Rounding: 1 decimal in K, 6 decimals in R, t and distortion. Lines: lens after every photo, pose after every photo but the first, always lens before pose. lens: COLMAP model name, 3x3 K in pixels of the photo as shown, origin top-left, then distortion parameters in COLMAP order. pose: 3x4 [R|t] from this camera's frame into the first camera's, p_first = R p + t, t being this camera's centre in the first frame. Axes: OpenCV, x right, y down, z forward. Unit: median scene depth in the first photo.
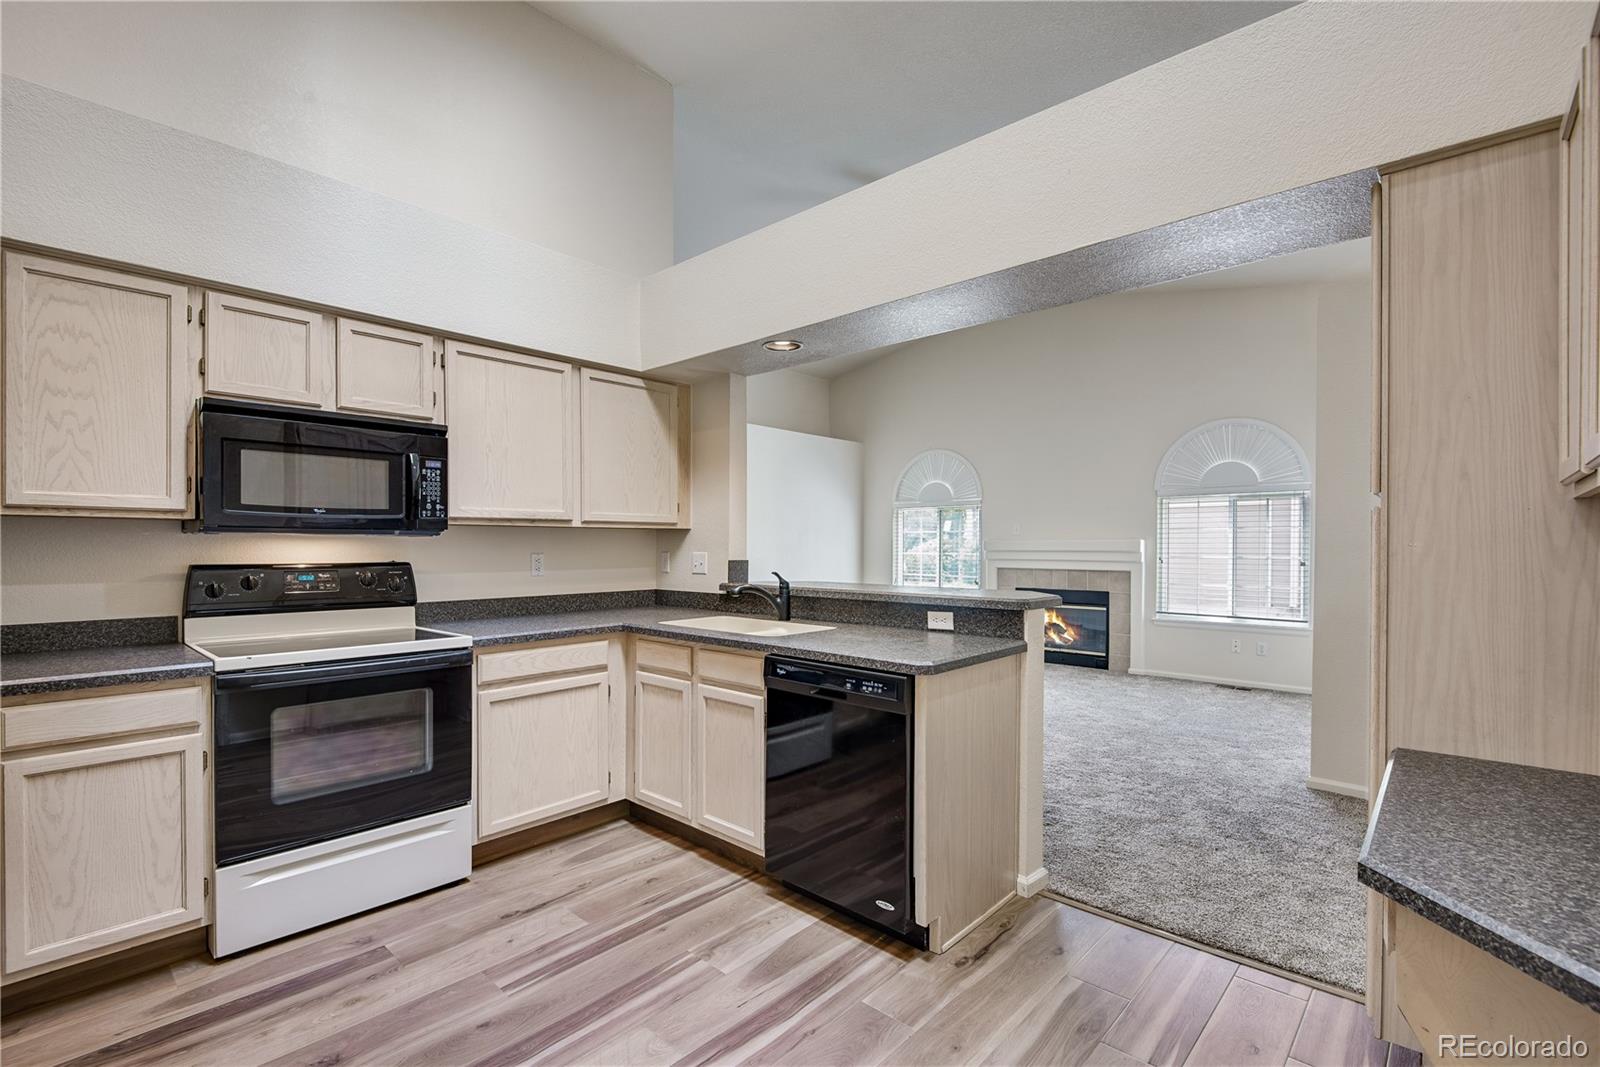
lens RADIAL K [[727.4, 0, 789.9], [0, 727.4, 546.2], [0, 0, 1]] dist [0.000693, -0.000727]
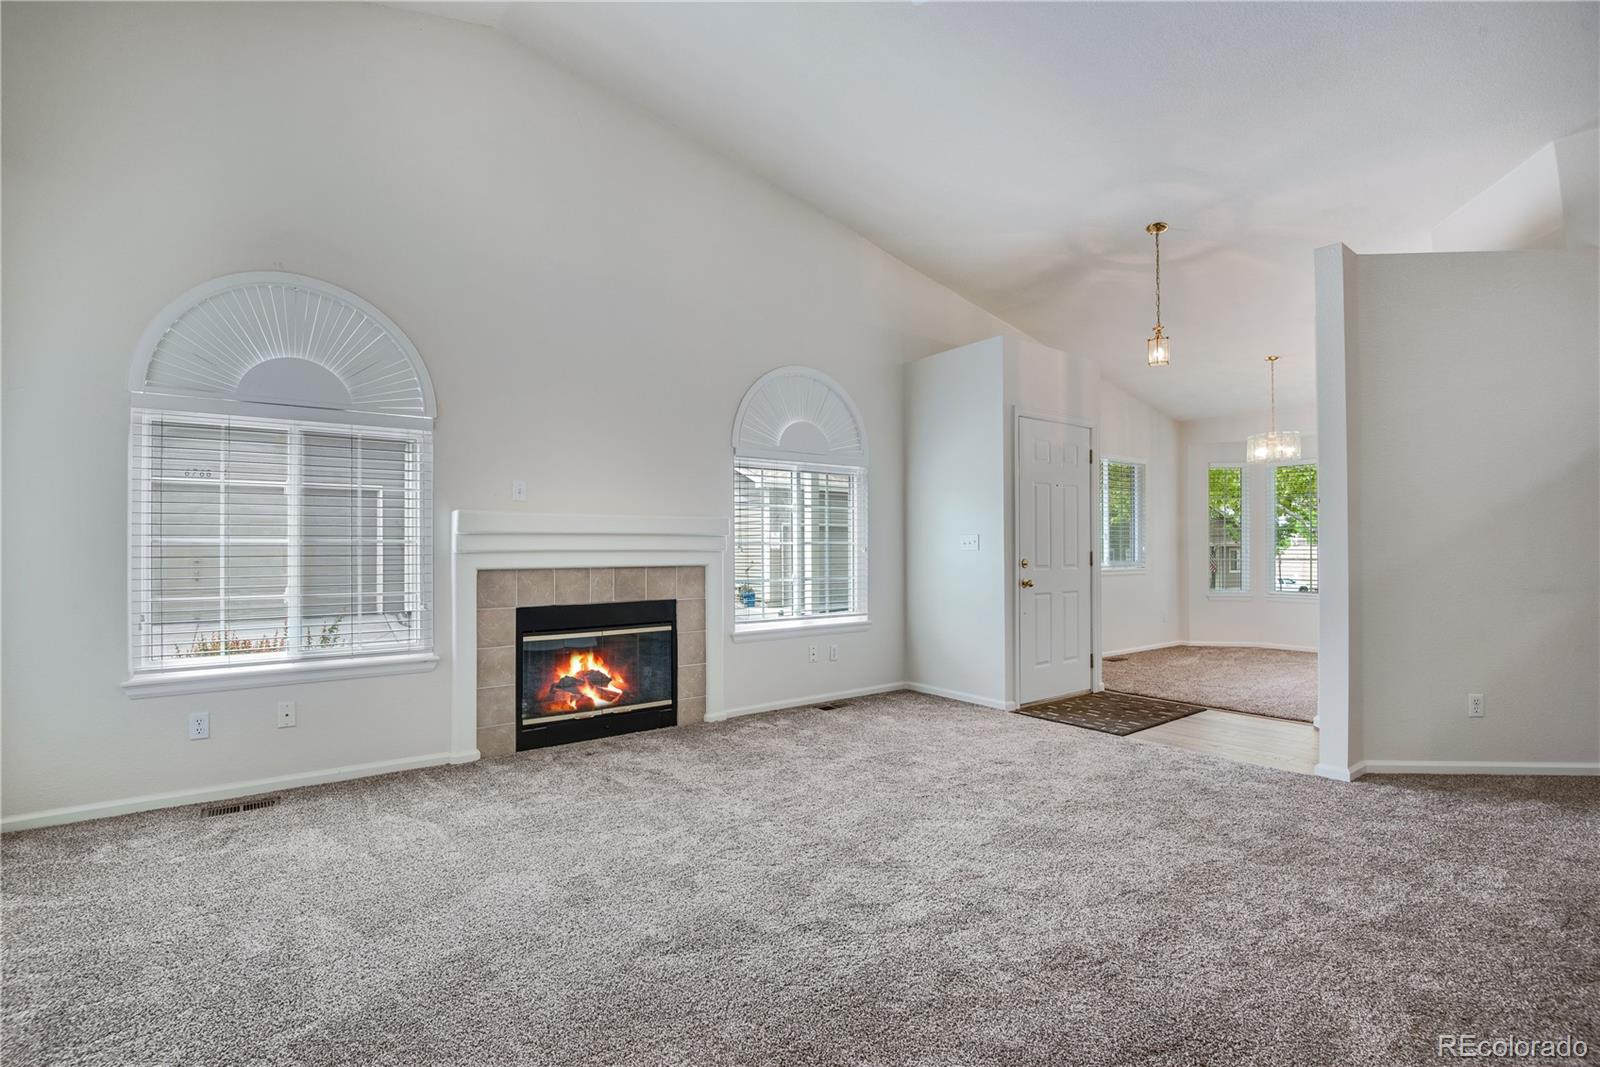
lens RADIAL K [[747.9, 0, 795.7], [0, 747.9, 538.6], [0, 0, 1]] dist [-0.002586, -0.002398]
pose [[0.136839, 0.004491, 0.990583, -0.310084], [0.001412, 0.999988, -0.004729, 0.023563], [-0.990592, 0.002046, 0.136831, 1.406679]]
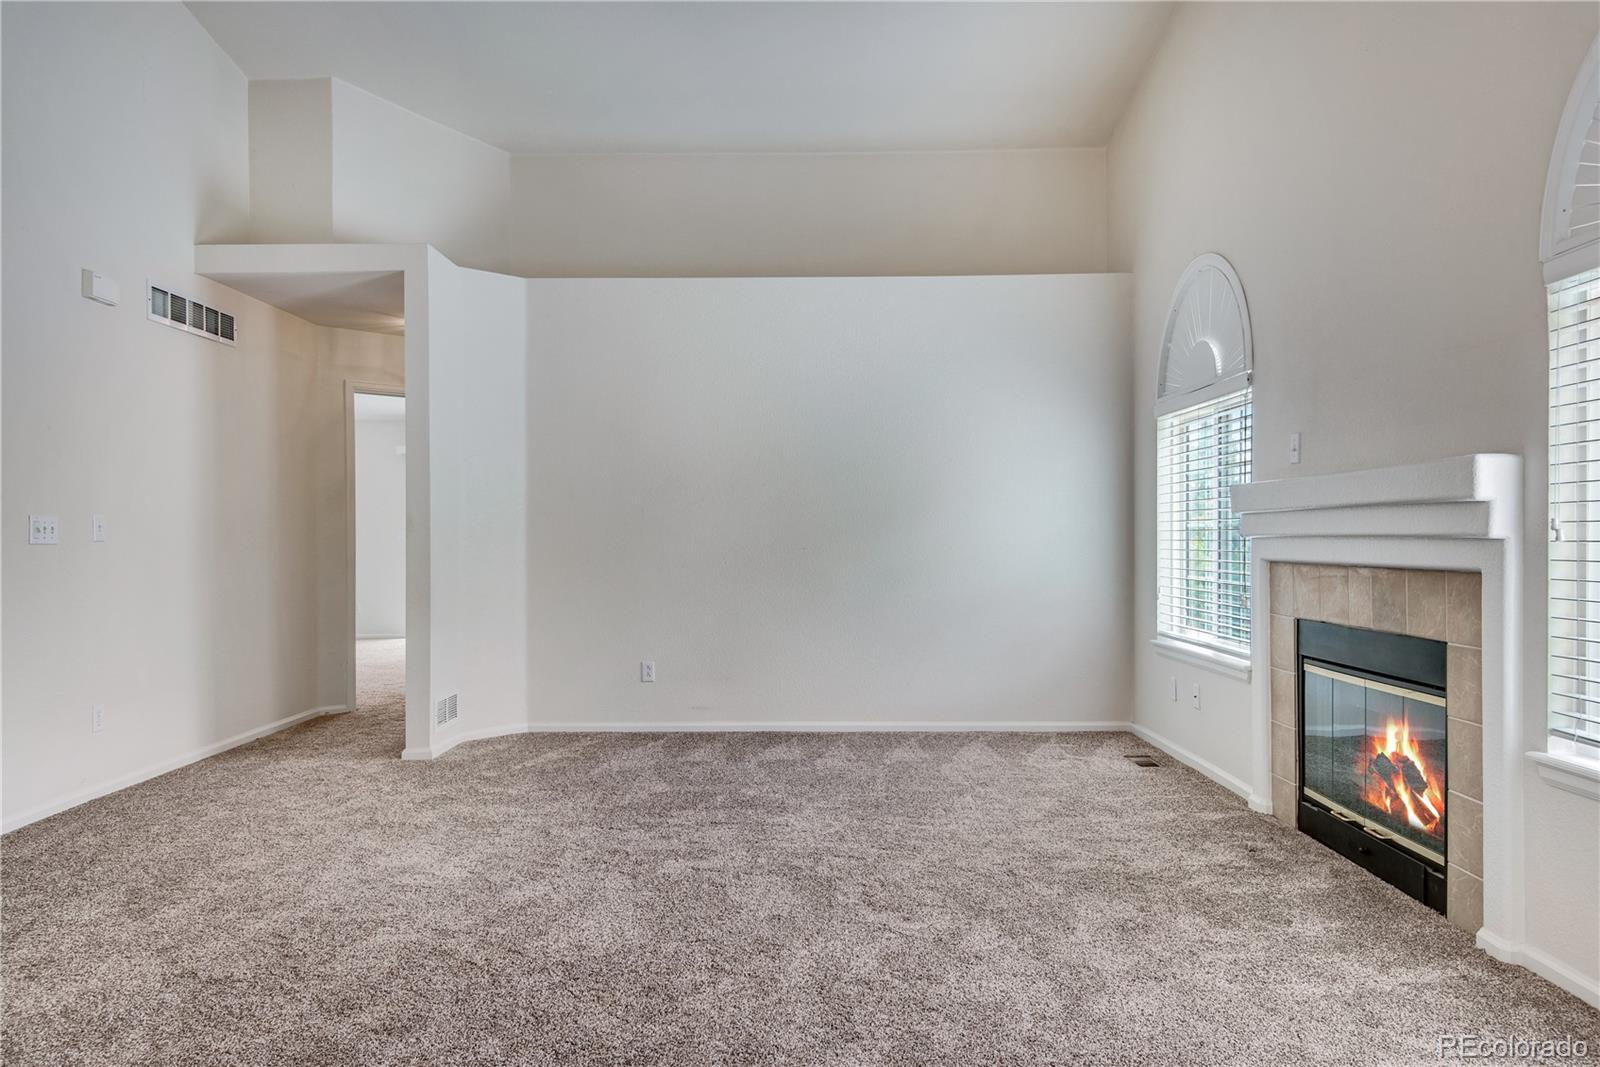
lens RADIAL K [[1170.0, 0, 797.7], [0, 1170.0, 534.1], [0, 0, 1]] dist [0.087394, -0.000290]
pose [[0.674261, -0.013442, -0.738371, 1.065465], [0.008603, 0.999909, -0.010347, 0.038136], [0.738443, 0.000624, 0.674316, 0.861610]]
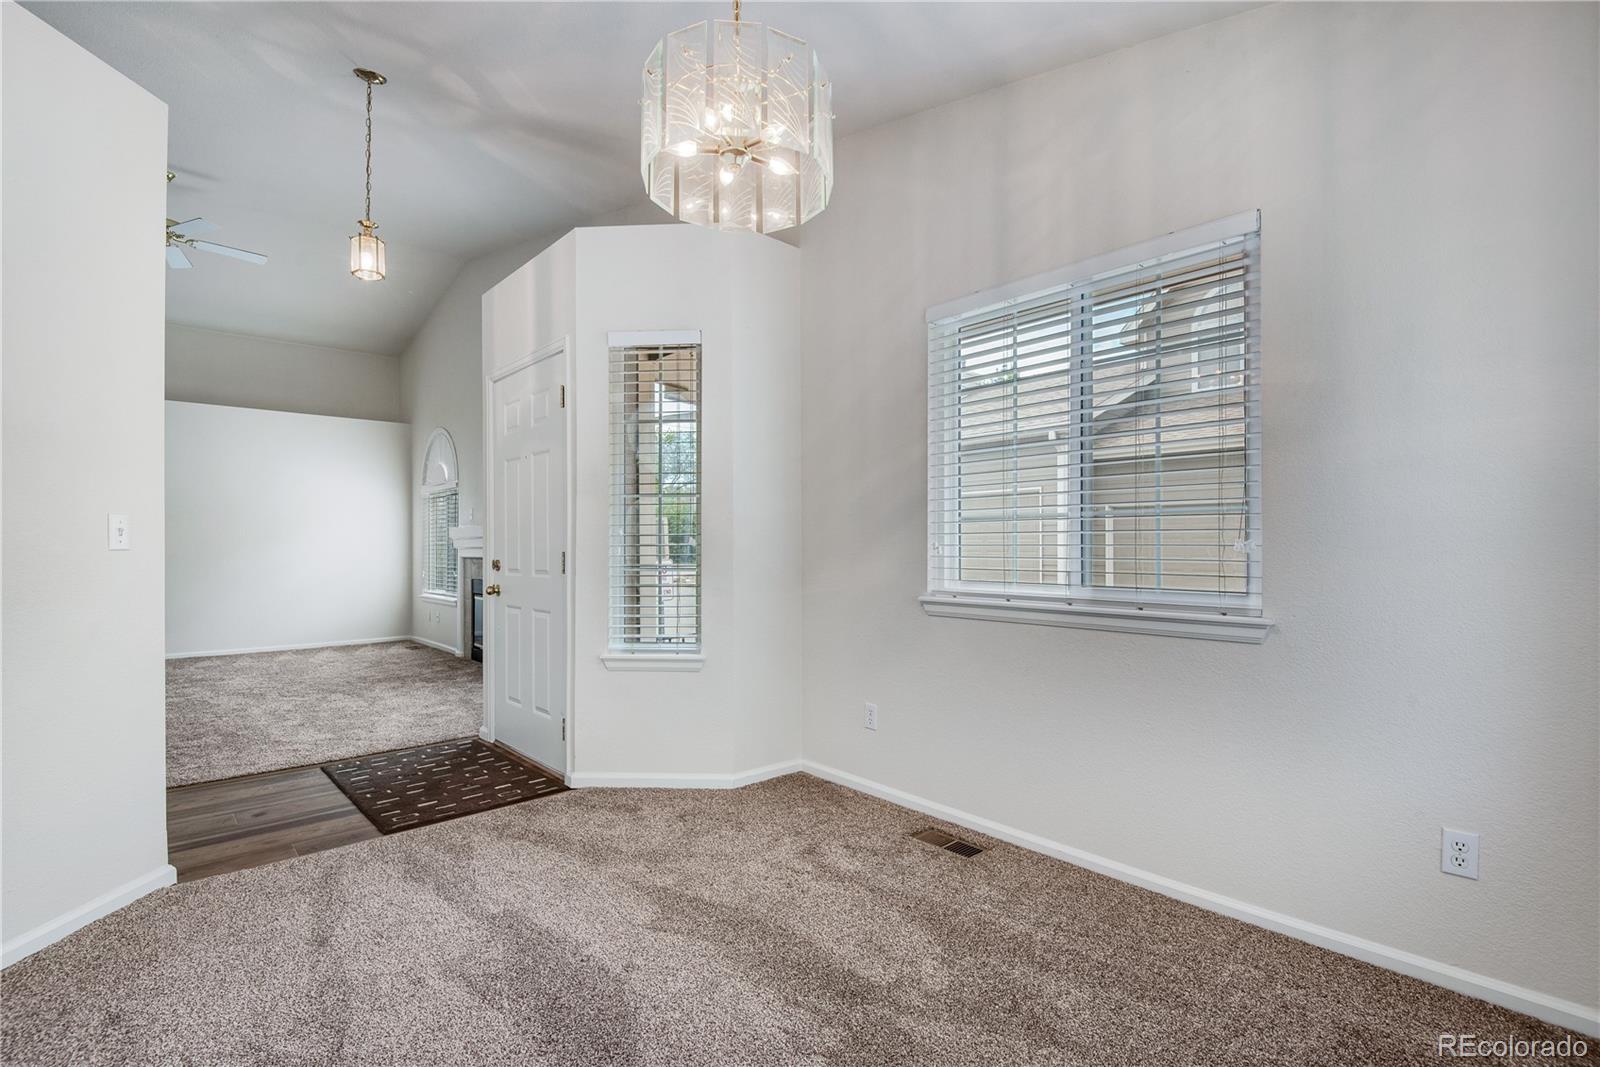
lens RADIAL K [[747.9, 0, 800.2], [0, 747.9, 543.0], [0, 0, 1]] dist [-0.002586, -0.002398]
pose [[0.994871, -0.017255, -0.099669, 1.510132], [0.016721, 0.999841, -0.006195, 0.045443], [0.099760, 0.004496, 0.995001, 0.258769]]
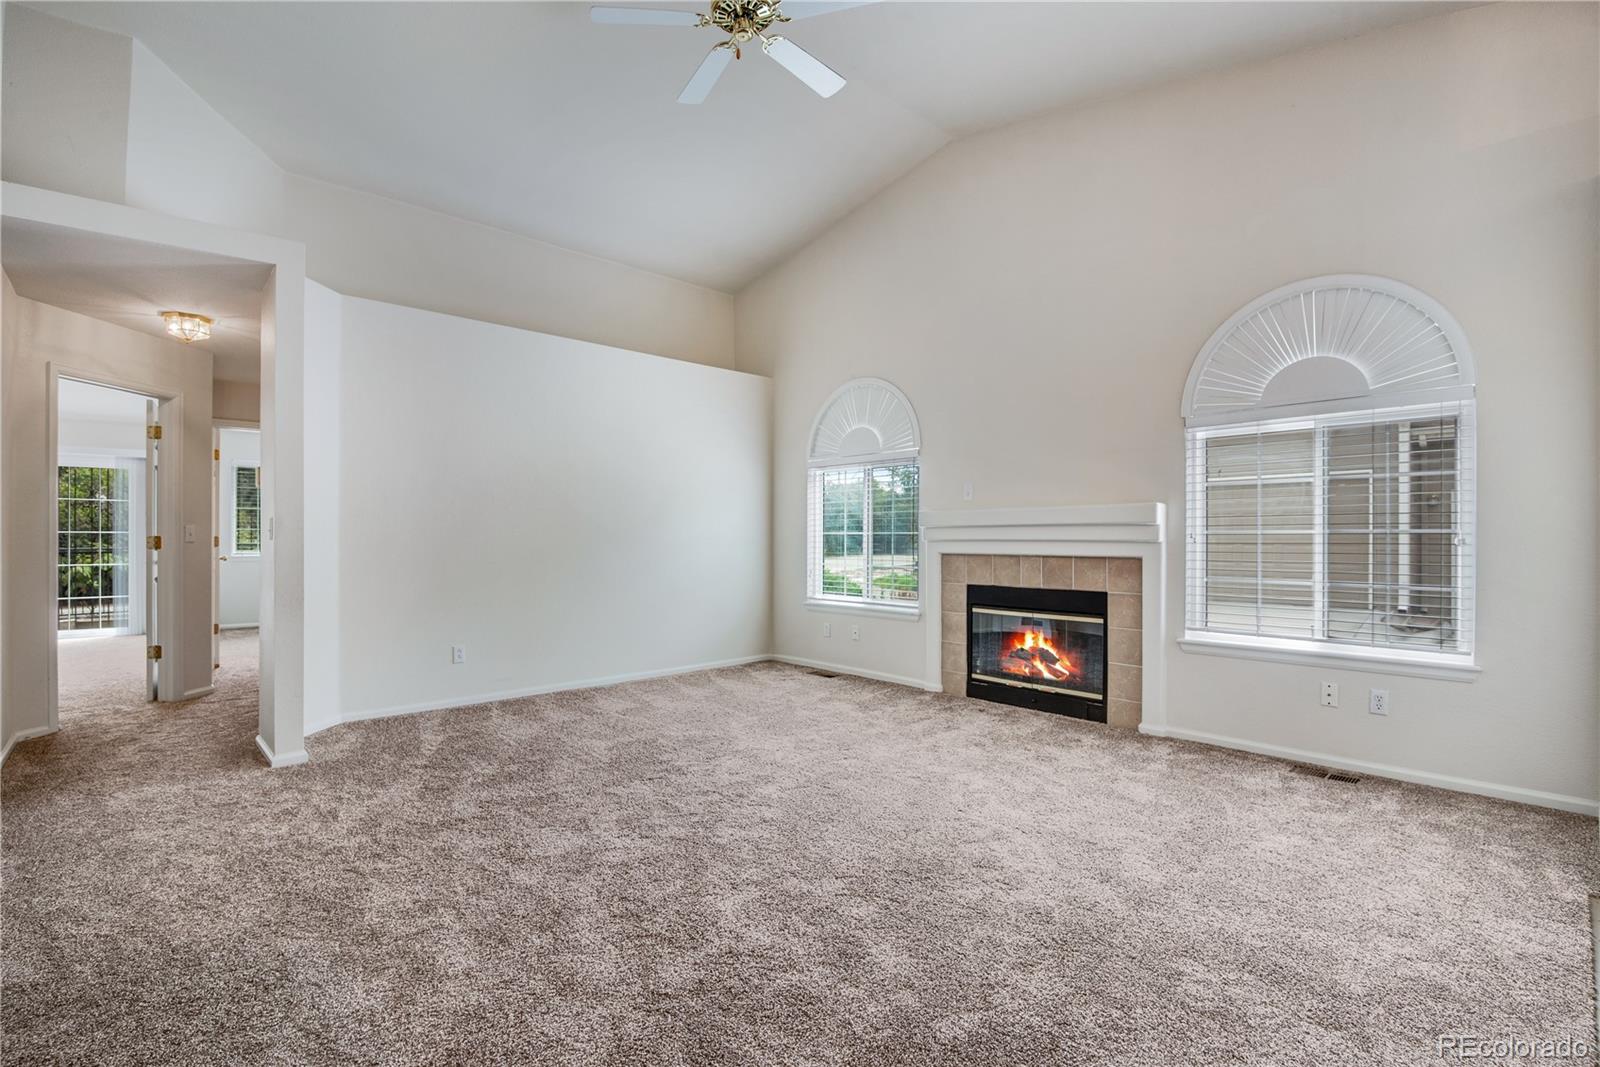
lens RADIAL K [[747.9, 0, 805.5], [0, 747.9, 535.7], [0, 0, 1]] dist [-0.002586, -0.002398]
pose [[0.997971, -0.008578, -0.063095, 0.401260], [0.008597, 0.999963, 0.000043, 0.024497], [0.063093, -0.000585, 0.998008, 0.648944]]
